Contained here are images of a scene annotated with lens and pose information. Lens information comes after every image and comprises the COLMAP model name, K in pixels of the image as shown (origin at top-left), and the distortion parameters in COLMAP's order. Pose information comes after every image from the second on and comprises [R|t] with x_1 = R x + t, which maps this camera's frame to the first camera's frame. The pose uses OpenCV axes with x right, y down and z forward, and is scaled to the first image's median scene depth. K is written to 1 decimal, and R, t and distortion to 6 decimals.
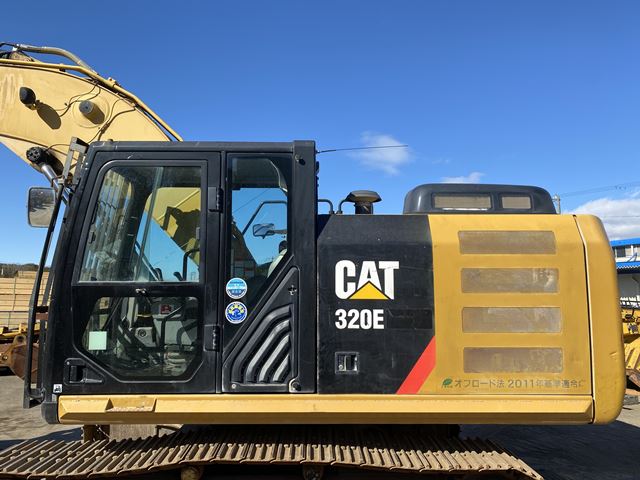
lens RADIAL K [[487.1, 0, 333.2], [0, 487.1, 223.3], [0, 0, 1]] dist [0.032757, -0.021399]
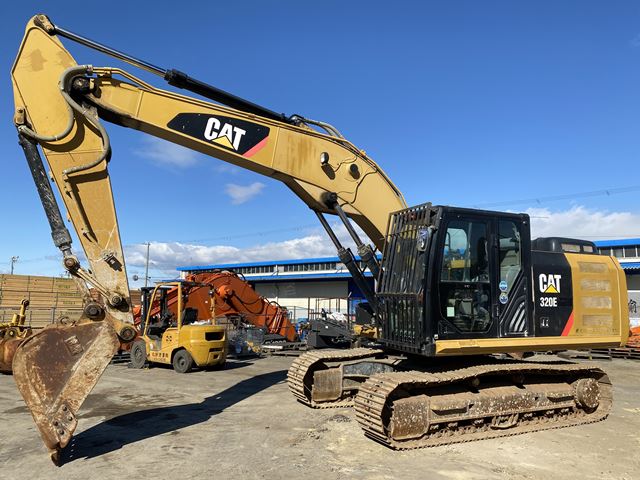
lens RADIAL K [[487.1, 0, 320.4], [0, 487.1, 237.8], [0, 0, 1]] dist [0.032757, -0.021399]
pose [[0.907216, 0.059205, 0.416478, -1.735582], [-0.066436, 0.997787, 0.002874, -0.020918], [-0.415386, -0.030277, 0.909141, -0.509782]]
